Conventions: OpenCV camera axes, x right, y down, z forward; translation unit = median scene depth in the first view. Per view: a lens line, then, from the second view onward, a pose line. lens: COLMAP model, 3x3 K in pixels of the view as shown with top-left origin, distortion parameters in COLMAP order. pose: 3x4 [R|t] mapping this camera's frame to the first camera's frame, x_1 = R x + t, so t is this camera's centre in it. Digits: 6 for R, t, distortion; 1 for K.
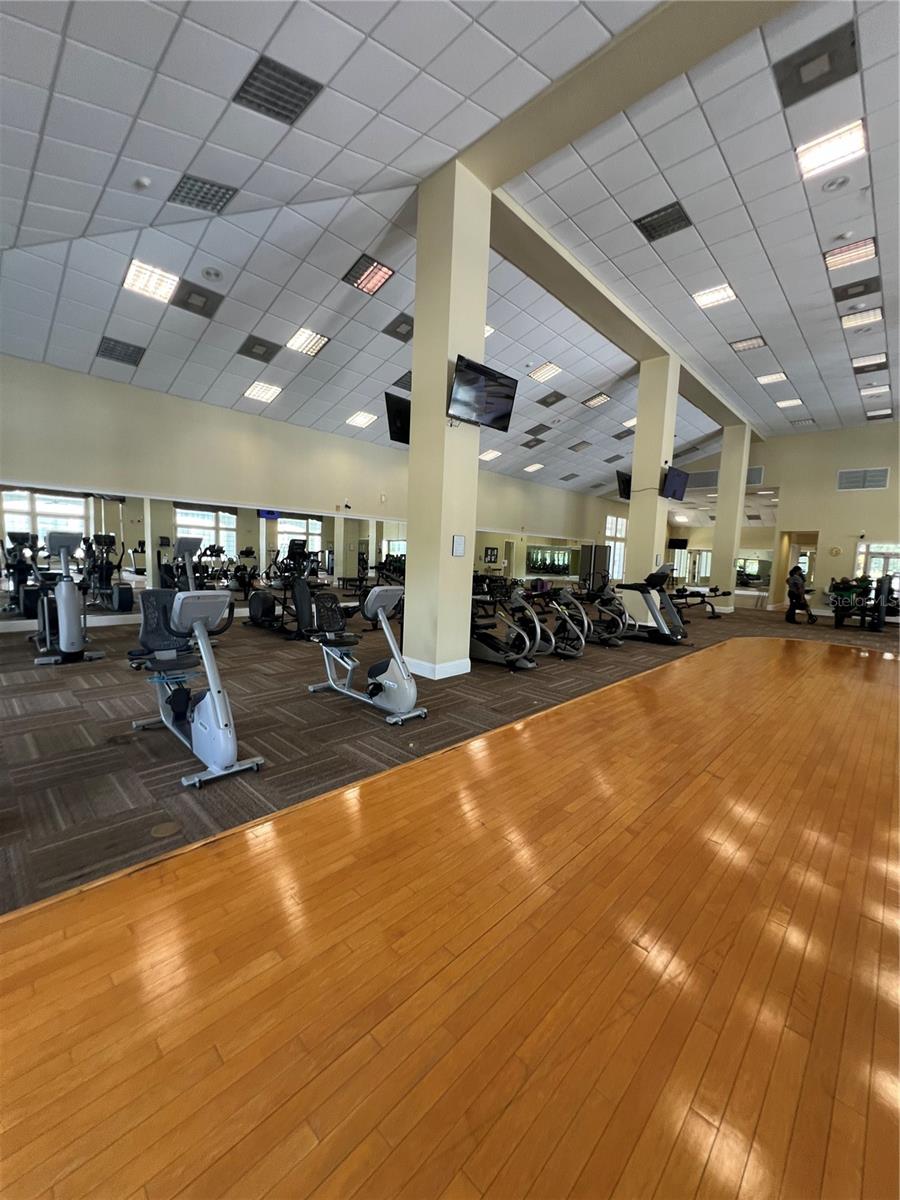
lens RADIAL K [[480.8, 0, 451.3], [0, 480.8, 602.8], [0, 0, 1]] dist [0.007662, -0.001113]
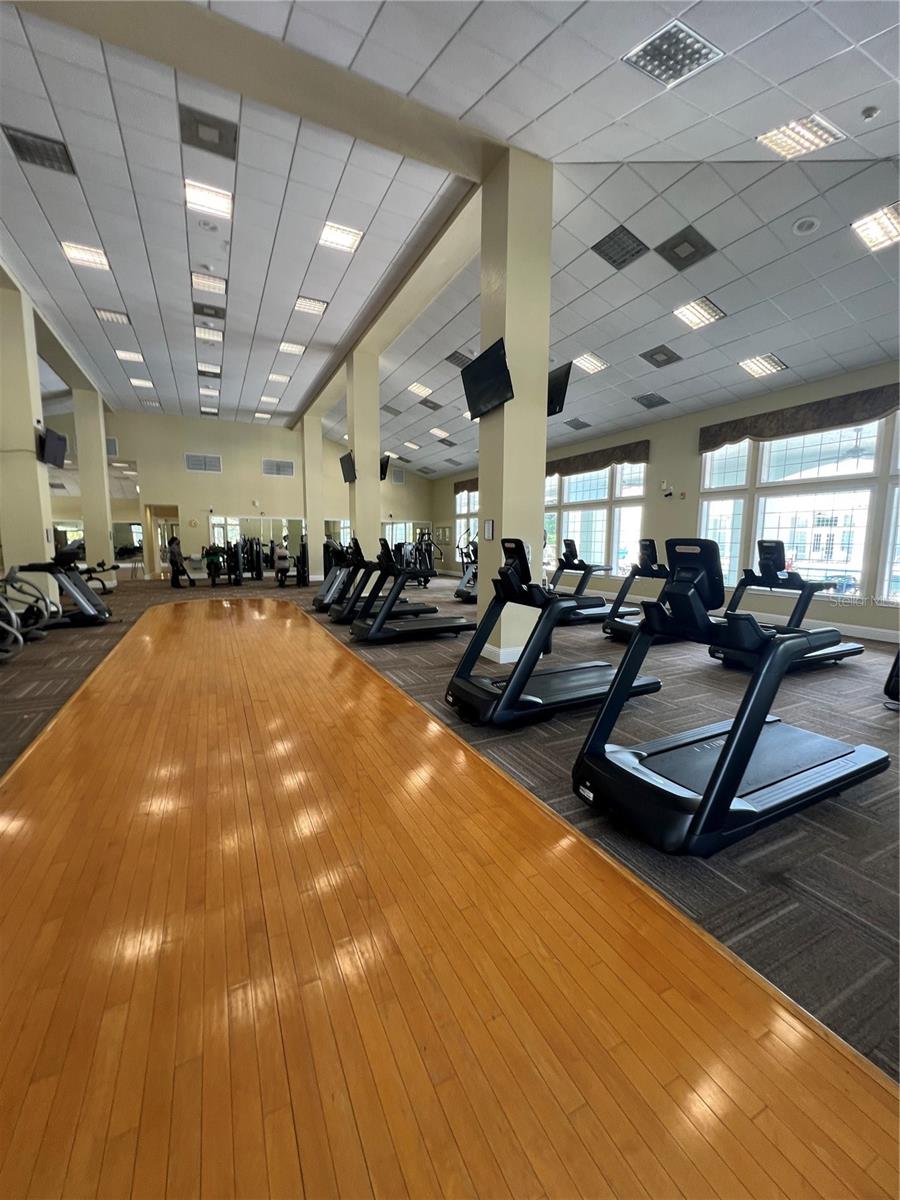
lens RADIAL K [[480.8, 0, 452.8], [0, 480.8, 598.8], [0, 0, 1]] dist [0.007662, -0.001113]
pose [[0.336341, -0.155585, 0.928799, -0.170001], [0.108928, 0.986066, 0.125733, -0.006371], [-0.935419, 0.058883, 0.348602, 0.023681]]
